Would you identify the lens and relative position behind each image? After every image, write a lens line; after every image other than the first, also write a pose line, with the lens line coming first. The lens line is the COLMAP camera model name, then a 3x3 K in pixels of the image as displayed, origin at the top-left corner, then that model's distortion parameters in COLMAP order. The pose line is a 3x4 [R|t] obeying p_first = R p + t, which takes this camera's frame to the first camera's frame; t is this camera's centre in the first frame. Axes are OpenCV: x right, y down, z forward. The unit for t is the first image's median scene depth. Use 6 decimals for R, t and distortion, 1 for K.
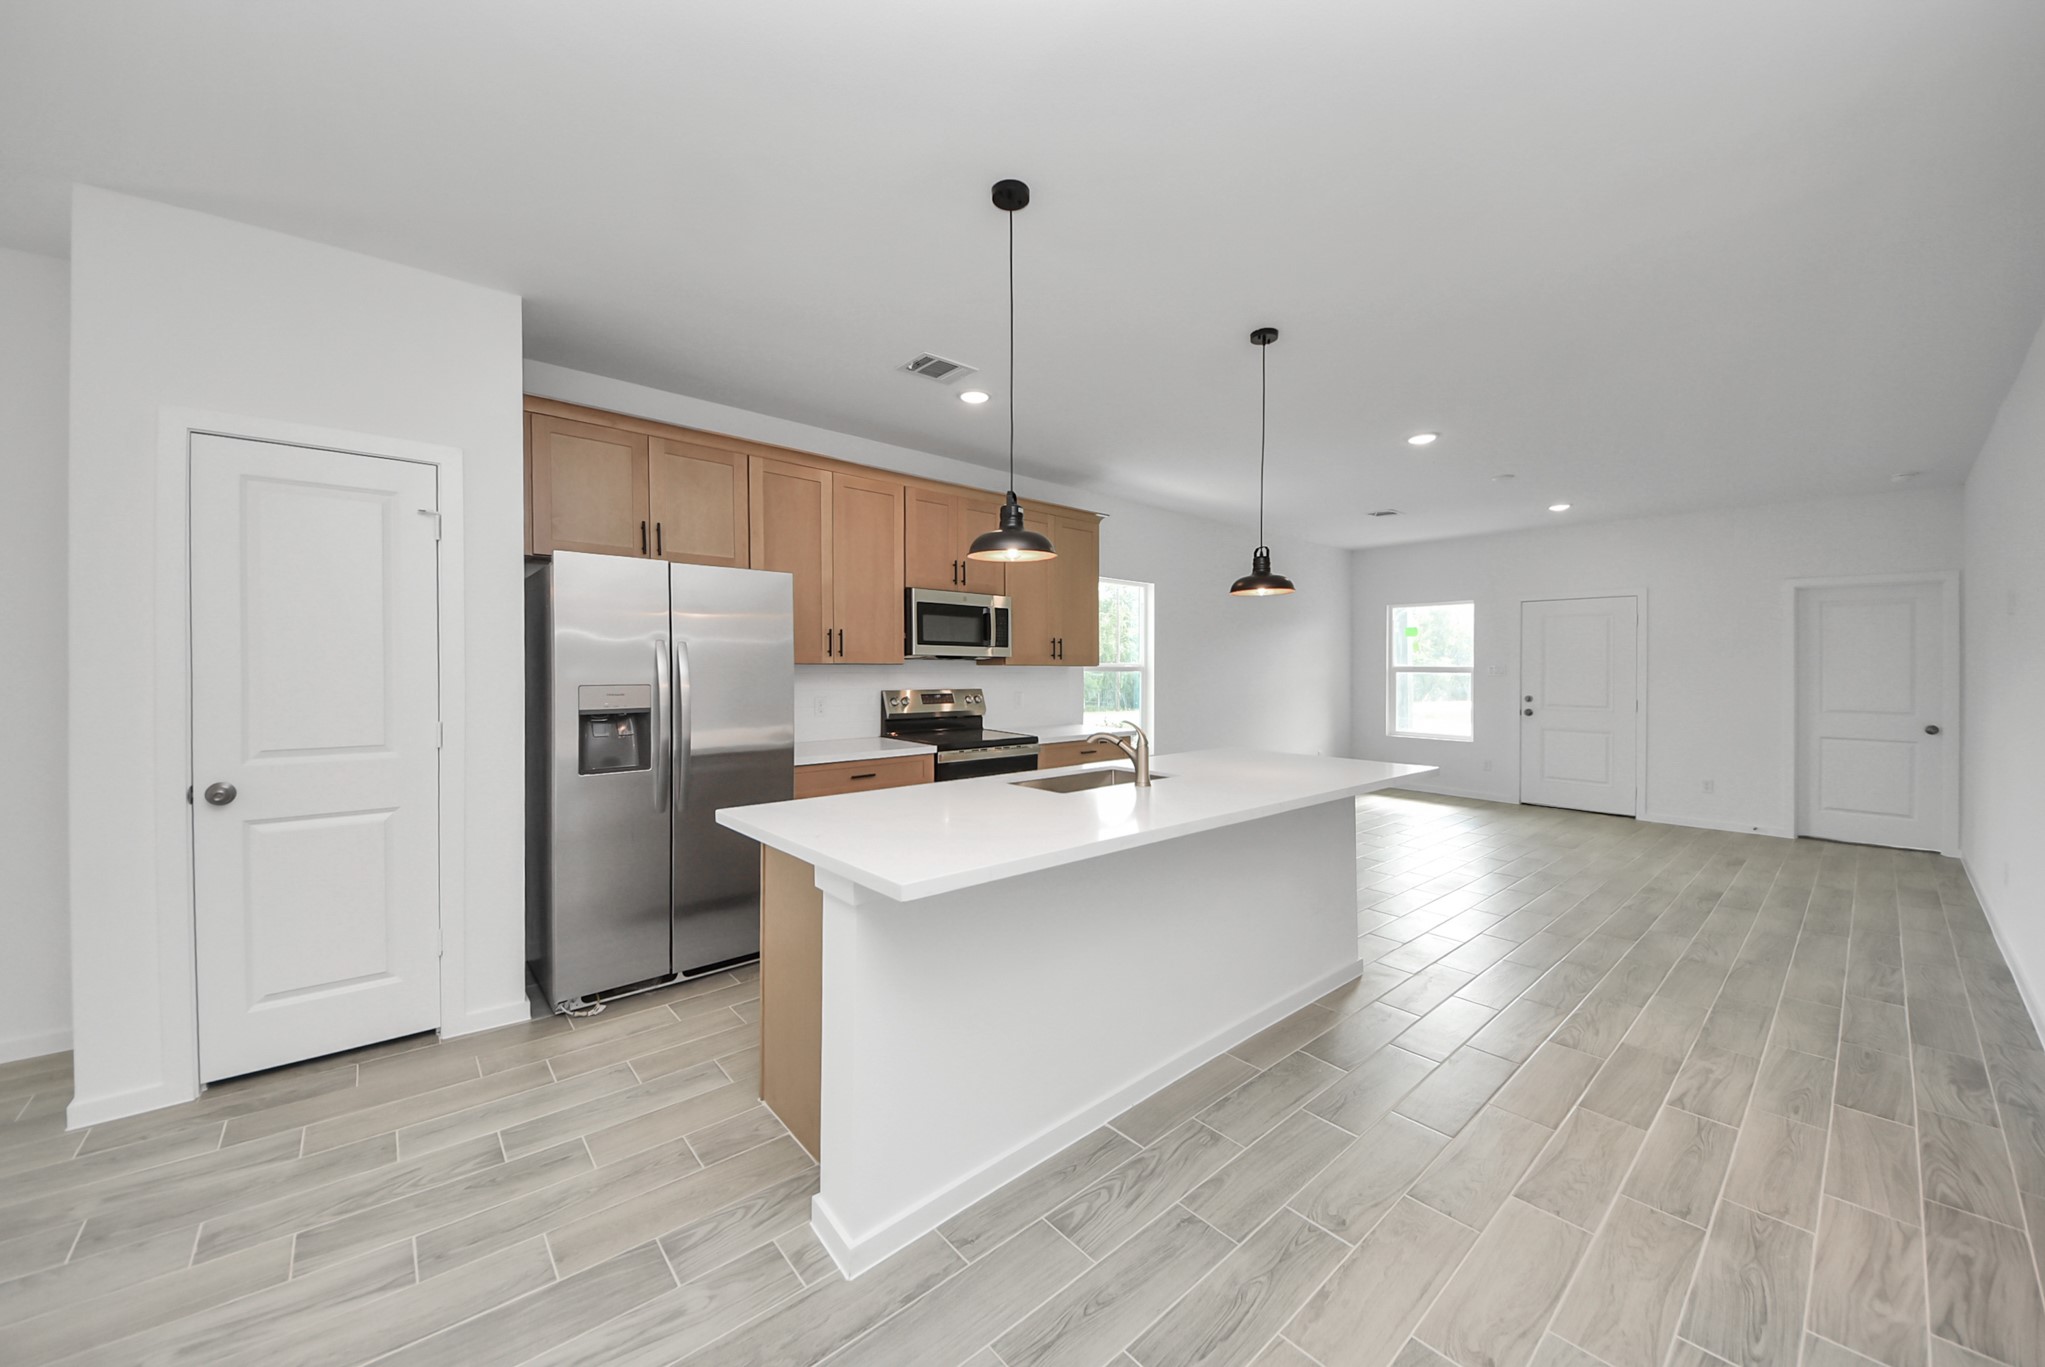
lens RADIAL K [[753.3, 0, 1043.2], [0, 753.3, 674.2], [0, 0, 1]] dist [0.019438, -0.013903]
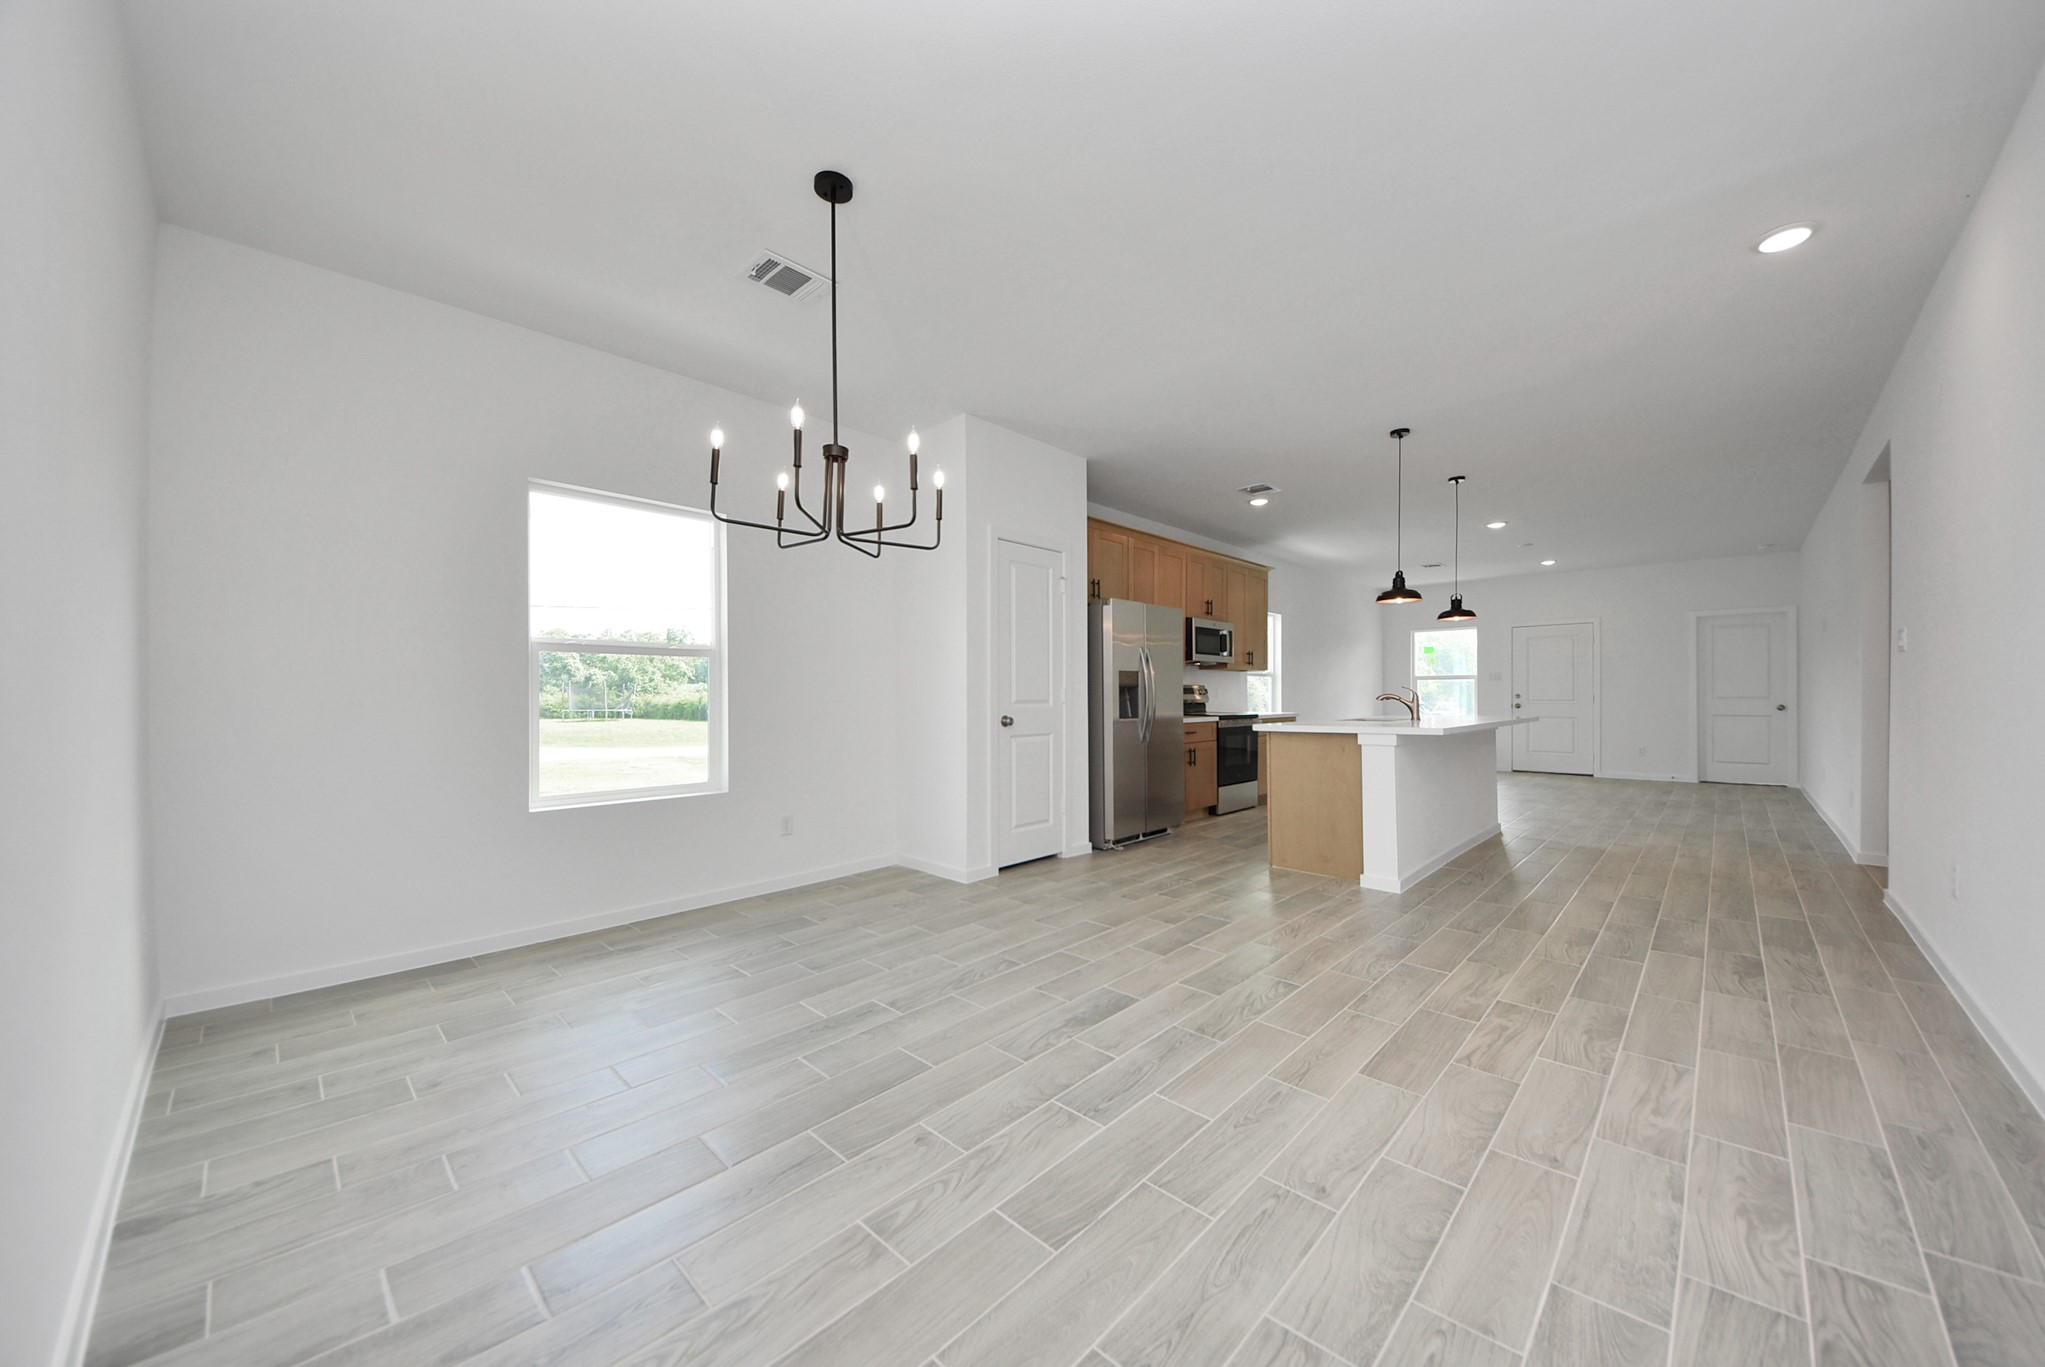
lens RADIAL K [[735.7, 0, 1043.9], [0, 735.7, 701.4], [0, 0, 1]] dist [0.017076, -0.014008]
pose [[0.995884, -0.011335, 0.089931, -0.590806], [0.011619, 0.999929, -0.002638, 0.057778], [-0.089894, 0.003672, 0.995945, -0.475907]]
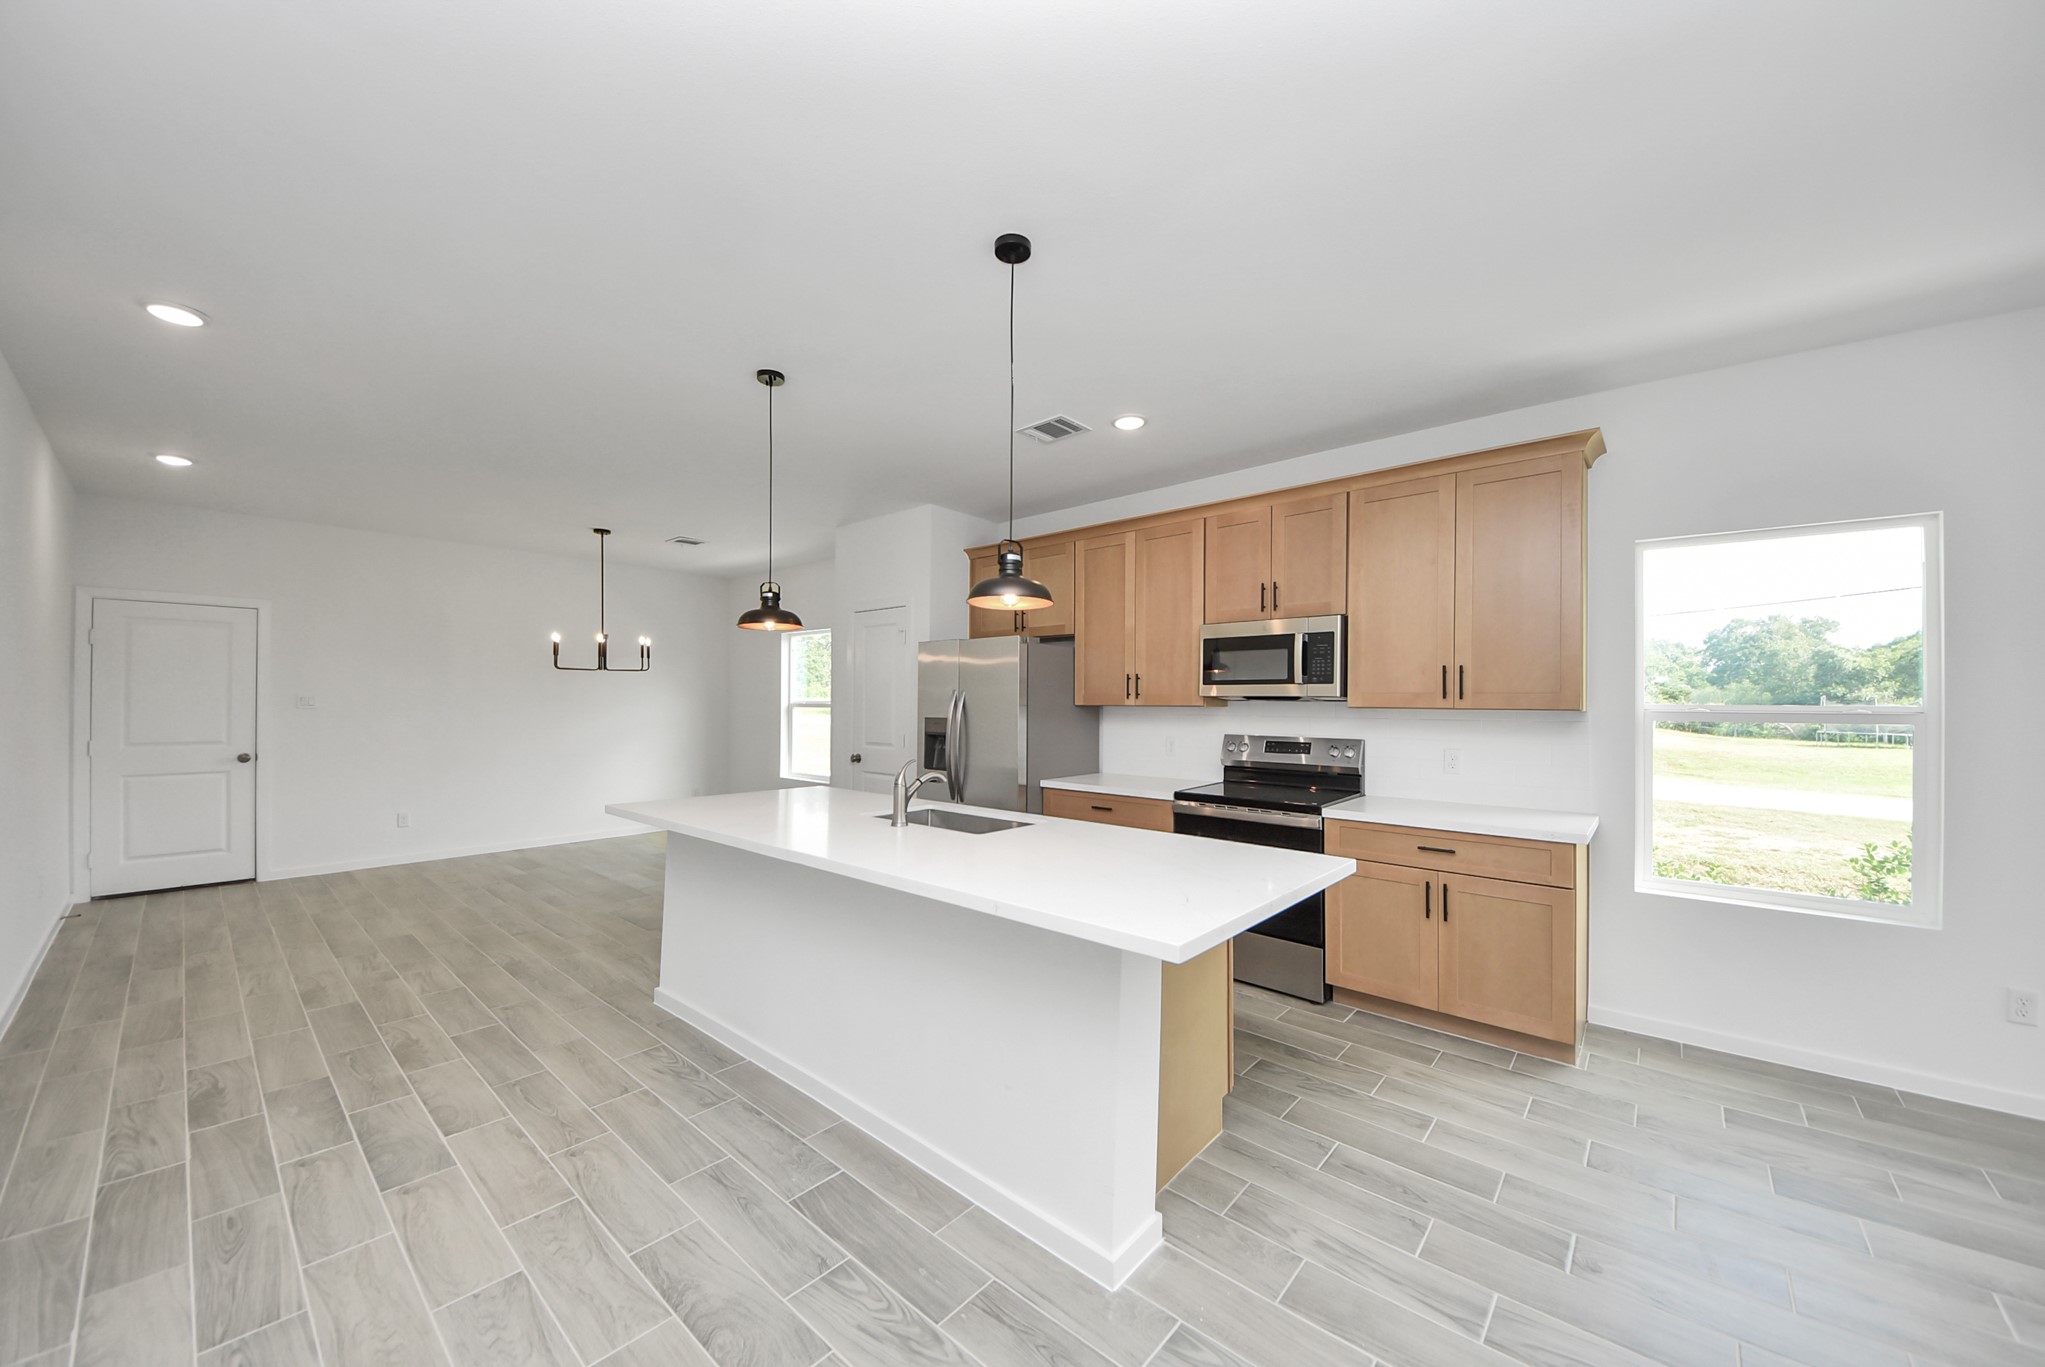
lens RADIAL K [[737.7, 0, 1018.7], [0, 737.7, 700.8], [0, 0, 1]] dist [0.000536, -0.008559]
pose [[0.117753, -0.008382, -0.993008, 0.676128], [-0.018823, 0.999766, -0.010672, -0.005484], [0.992865, 0.019948, 0.117568, 0.633355]]
